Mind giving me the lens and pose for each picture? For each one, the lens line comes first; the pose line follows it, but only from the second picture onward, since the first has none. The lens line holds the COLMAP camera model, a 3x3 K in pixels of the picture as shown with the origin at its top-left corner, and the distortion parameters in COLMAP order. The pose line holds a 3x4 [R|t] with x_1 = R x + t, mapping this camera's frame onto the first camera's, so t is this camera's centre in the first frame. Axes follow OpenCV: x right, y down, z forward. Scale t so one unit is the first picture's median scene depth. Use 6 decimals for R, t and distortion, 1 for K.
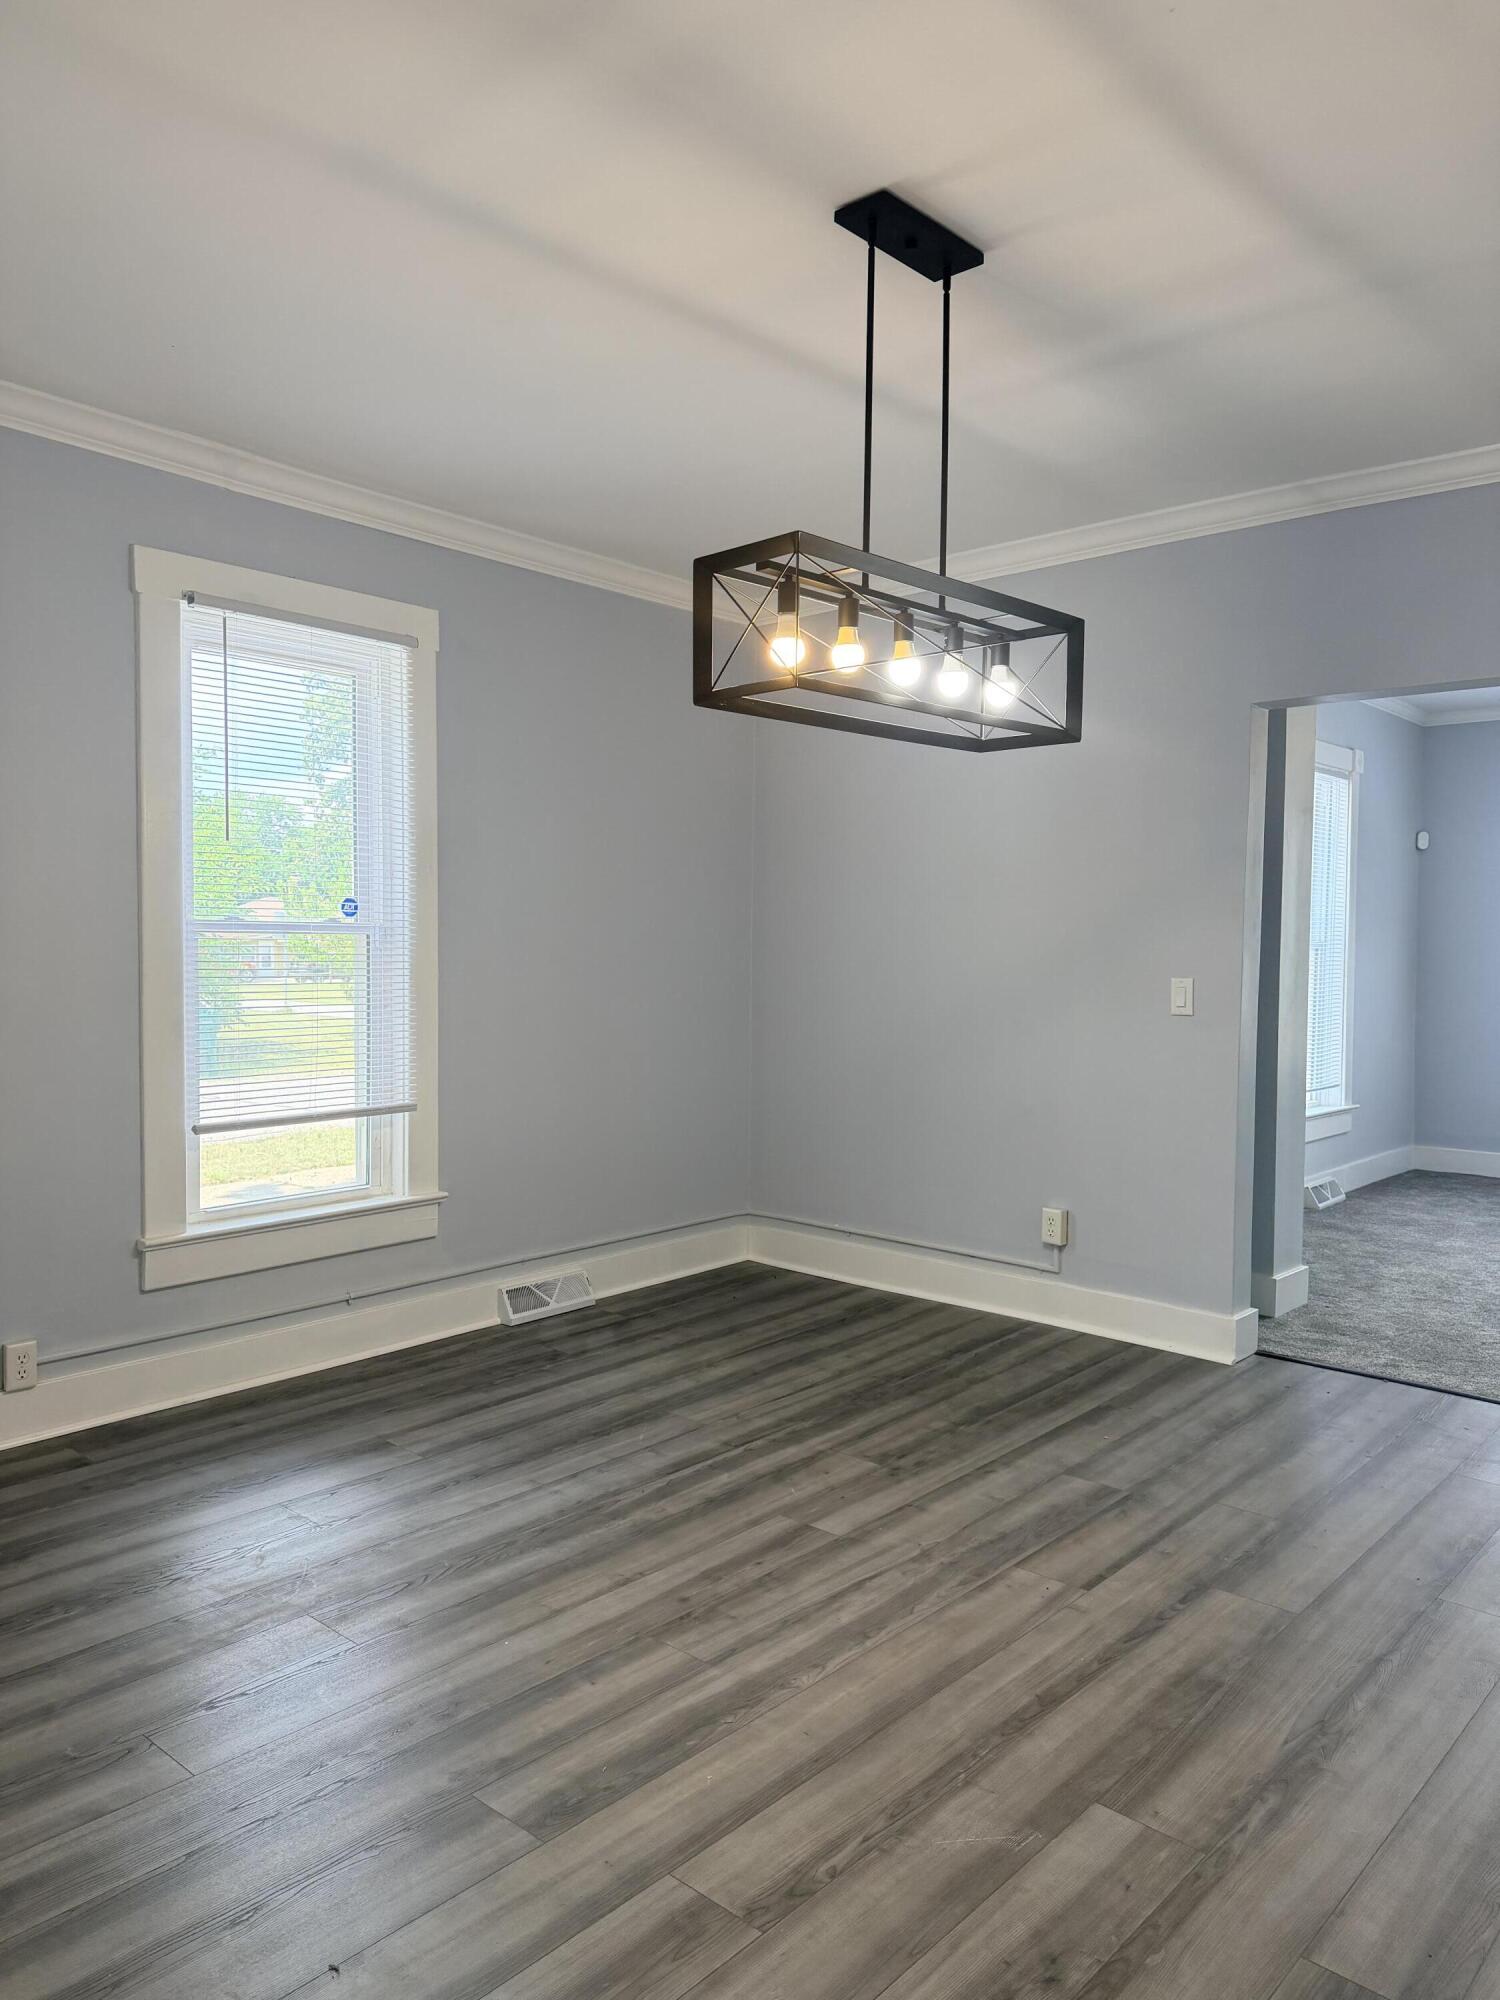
lens RADIAL K [[1415.0, 0, 750.0], [0, 1415.0, 1000.0], [0, 0, 1]] dist [0.019008, -0.004271]
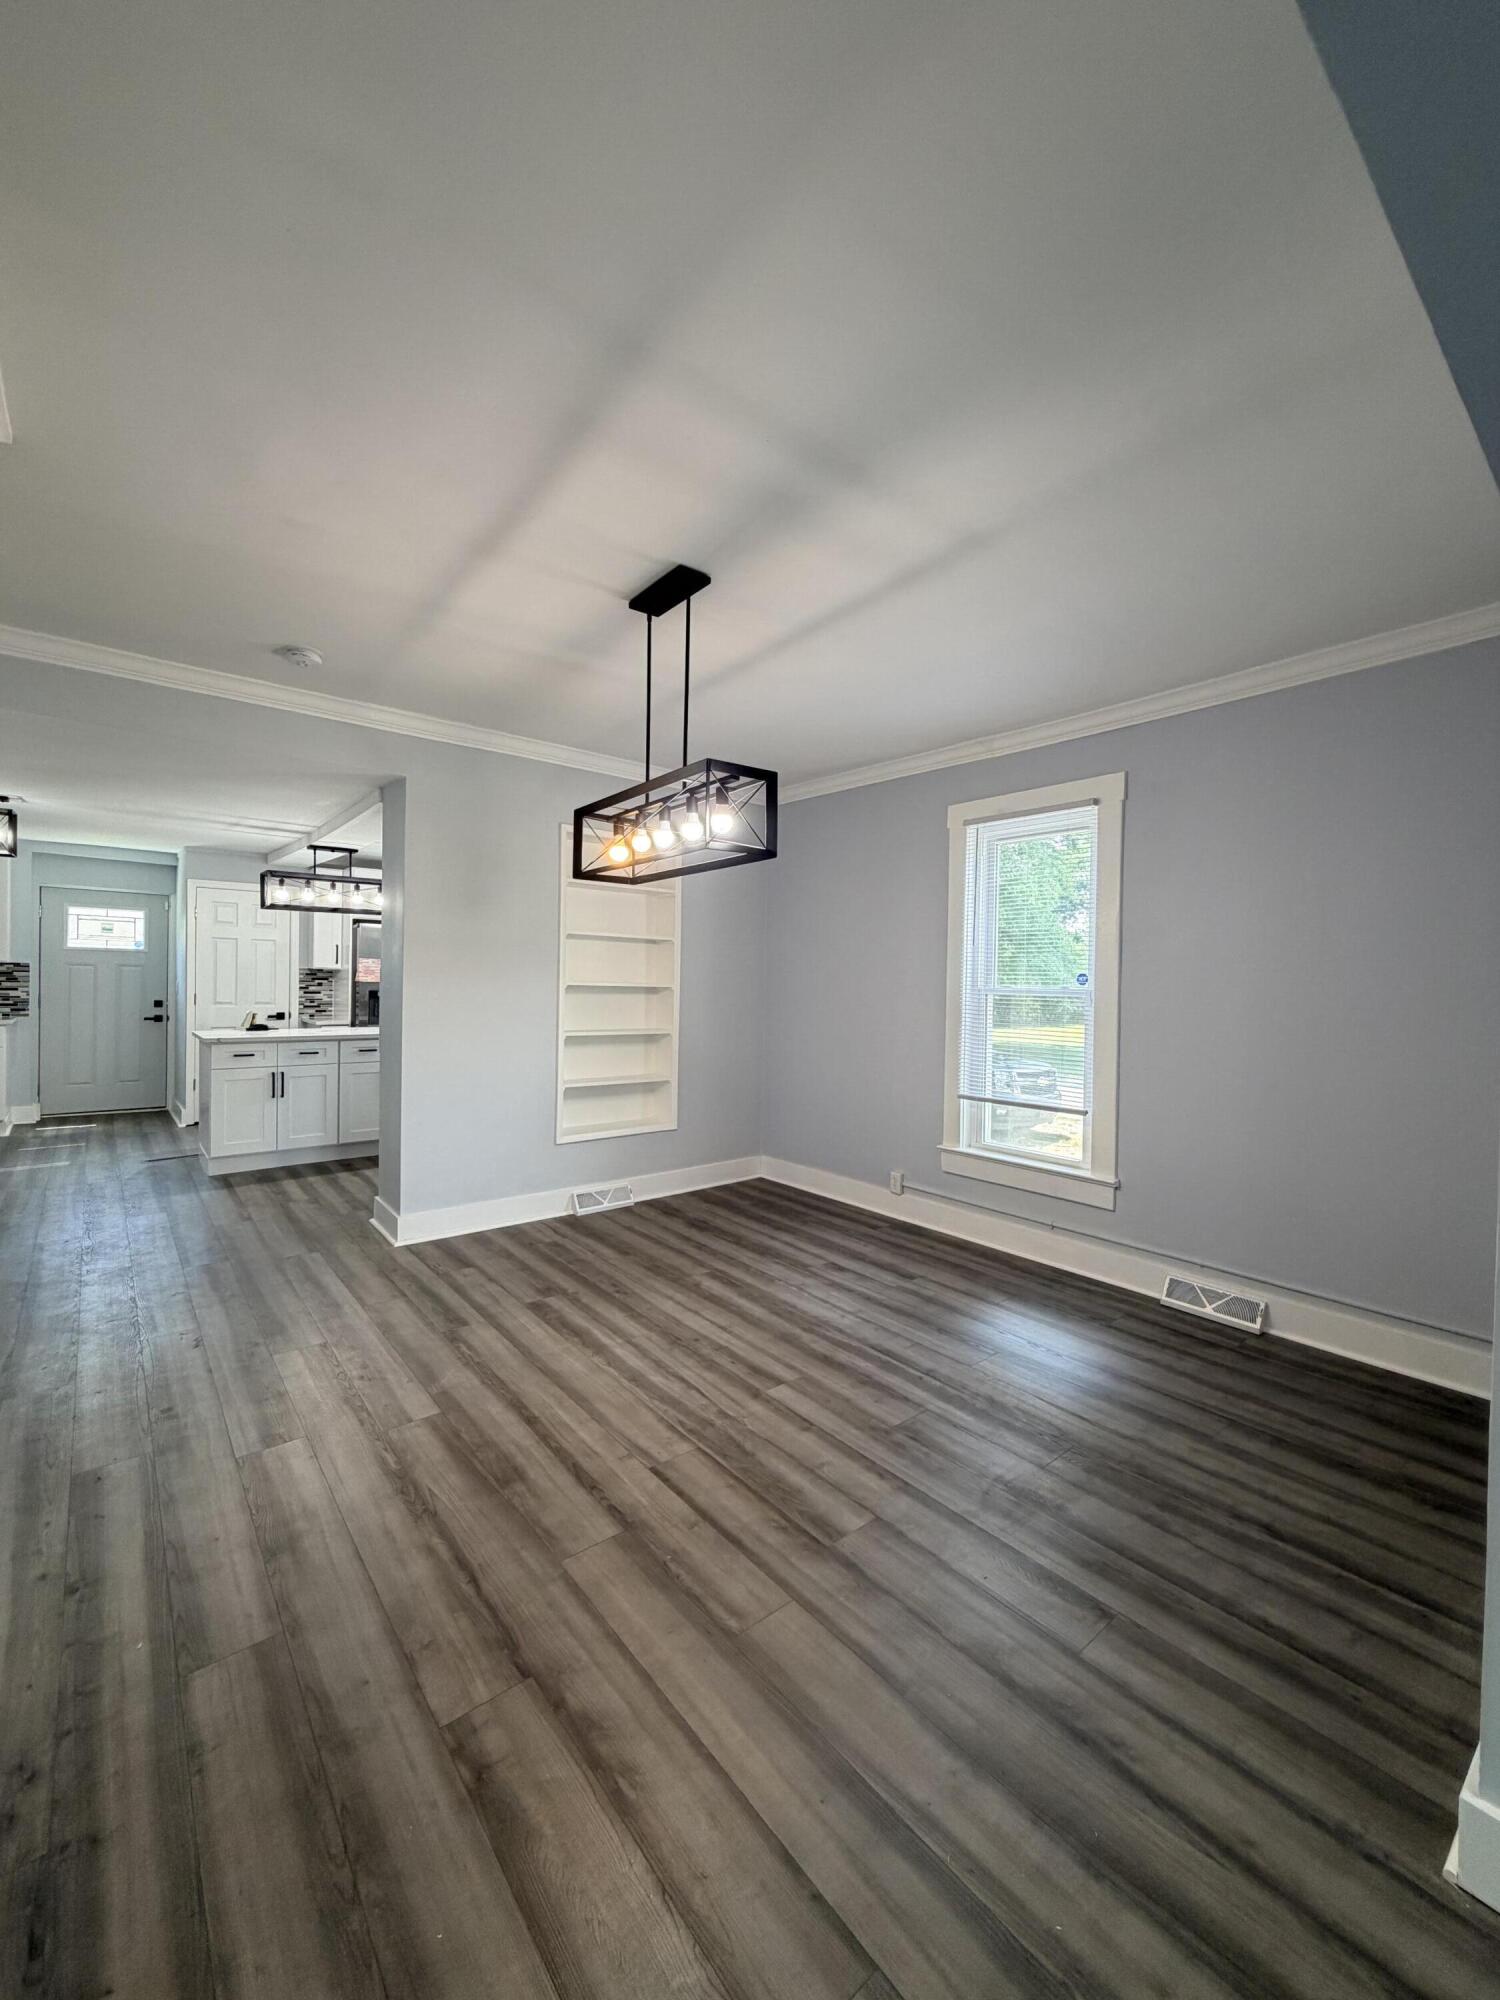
lens RADIAL K [[799.6, 0, 749.5], [0, 799.6, 992.6], [0, 0, 1]] dist [0.002003, 0.000455]
pose [[-0.150541, 0.003846, -0.988596, 0.897993], [-0.064456, 0.997827, 0.013697, -0.055994], [0.986500, 0.065783, -0.149966, 1.075147]]
